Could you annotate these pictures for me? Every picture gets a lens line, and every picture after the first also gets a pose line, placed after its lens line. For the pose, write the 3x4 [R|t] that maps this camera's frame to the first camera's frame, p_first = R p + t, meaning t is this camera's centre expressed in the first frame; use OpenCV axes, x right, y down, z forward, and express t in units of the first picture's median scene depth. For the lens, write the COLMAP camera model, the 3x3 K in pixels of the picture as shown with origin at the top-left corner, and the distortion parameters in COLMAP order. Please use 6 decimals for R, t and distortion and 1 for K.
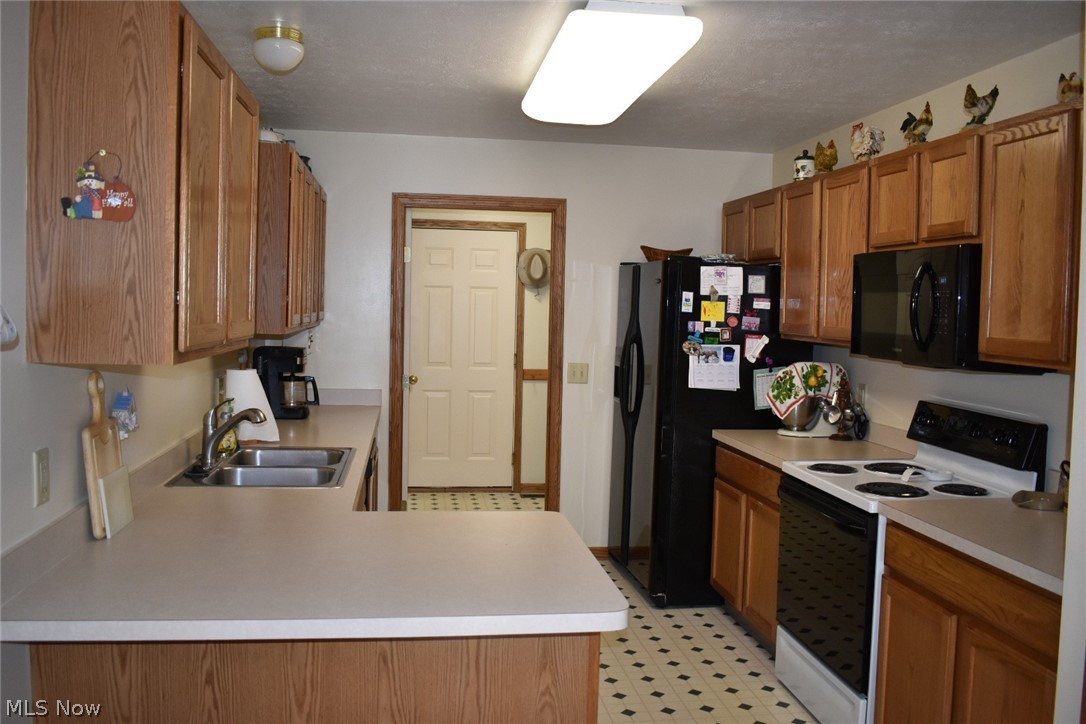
lens RADIAL K [[939.3, 0, 543.0], [0, 939.3, 362.0], [0, 0, 1]] dist [-0.083757, 0.008748]
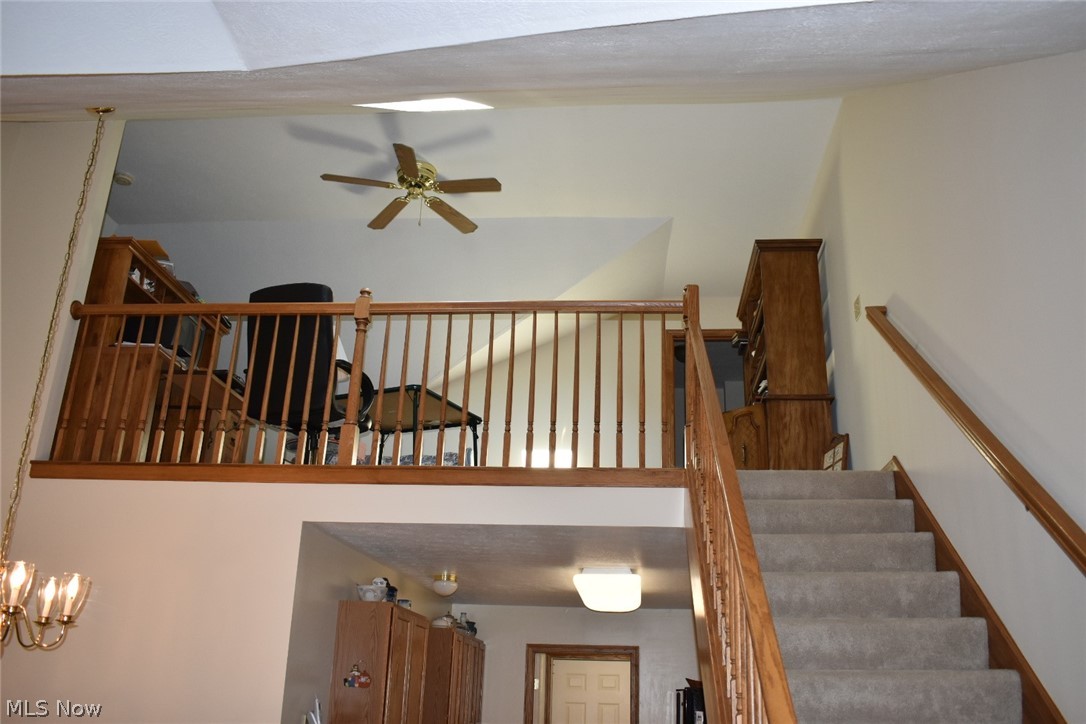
lens RADIAL K [[939.3, 0, 543.0], [0, 939.3, 362.0], [0, 0, 1]] dist [-0.083757, 0.008748]
pose [[0.972432, -0.073339, -0.221355, 0.308657], [-0.023082, 0.914321, -0.404333, 0.023843], [0.232043, 0.398295, 0.887422, -0.715894]]
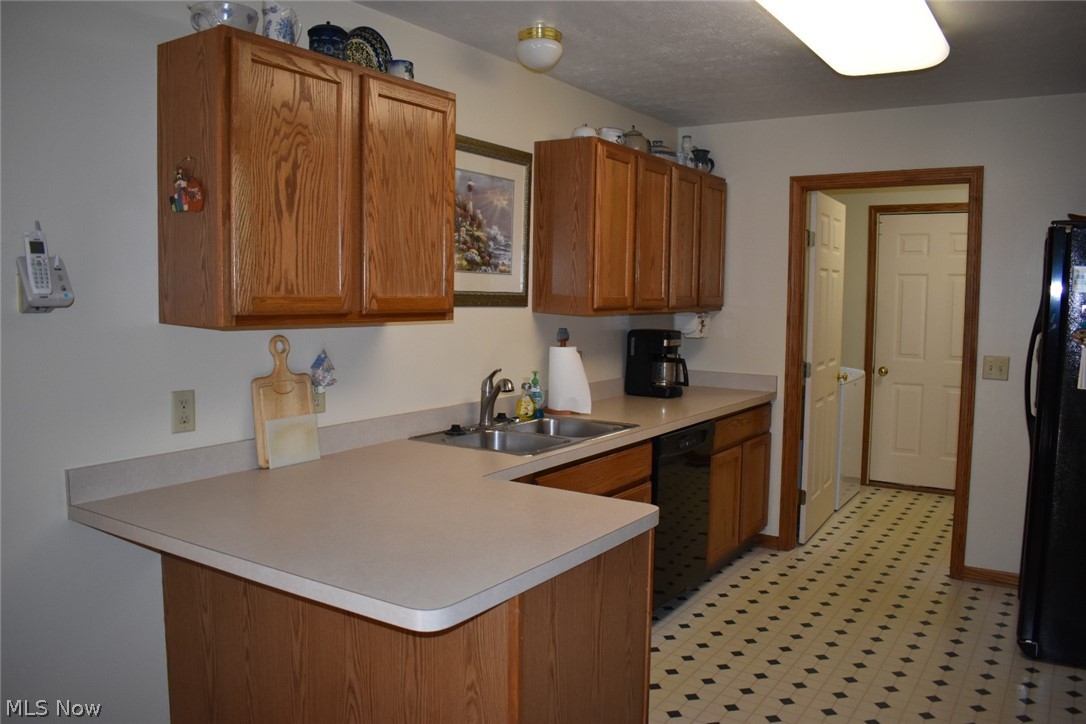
lens RADIAL K [[846.0, 0, 545.3], [0, 846.0, 367.3], [0, 0, 1]] dist [-0.098379, 0.003125]
pose [[0.745196, 0.040988, -0.665585, 0.297218], [-0.032330, 0.999156, 0.025334, 0.007112], [0.666061, 0.002639, 0.745892, 0.215063]]
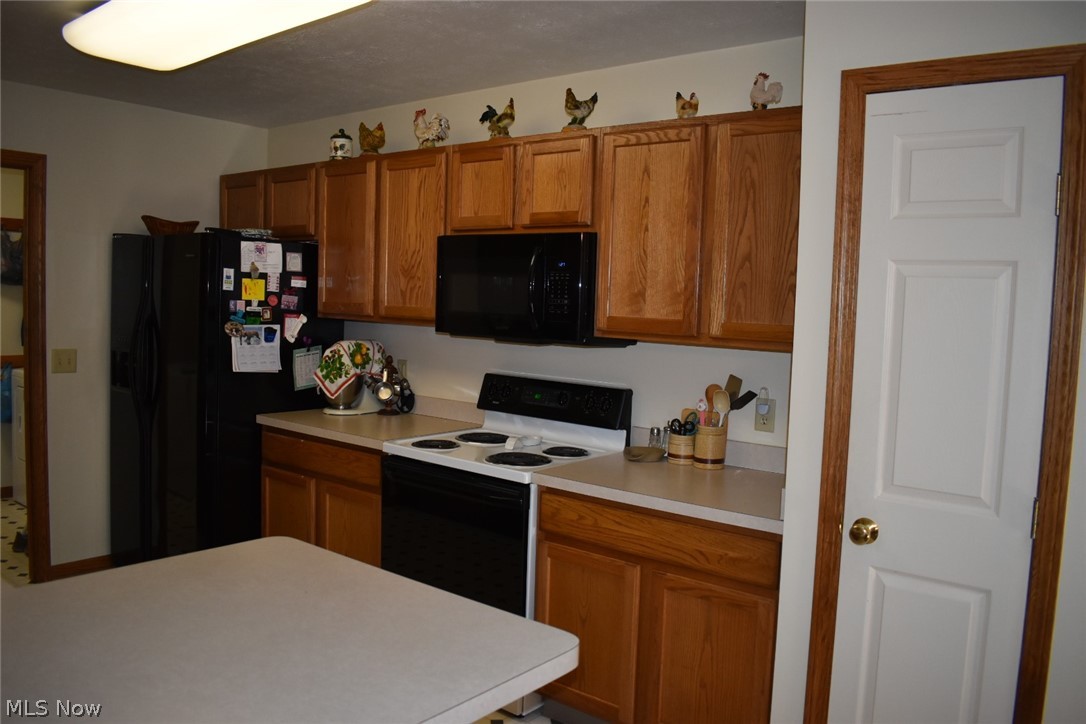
lens RADIAL K [[853.7, 0, 511.0], [0, 853.7, 362.6], [0, 0, 1]] dist [-0.090088, 0.012794]
pose [[0.742965, -0.046354, 0.667723, -0.215831], [0.023477, 0.998790, 0.043215, -0.012419], [-0.668919, -0.016431, 0.743154, 0.209947]]
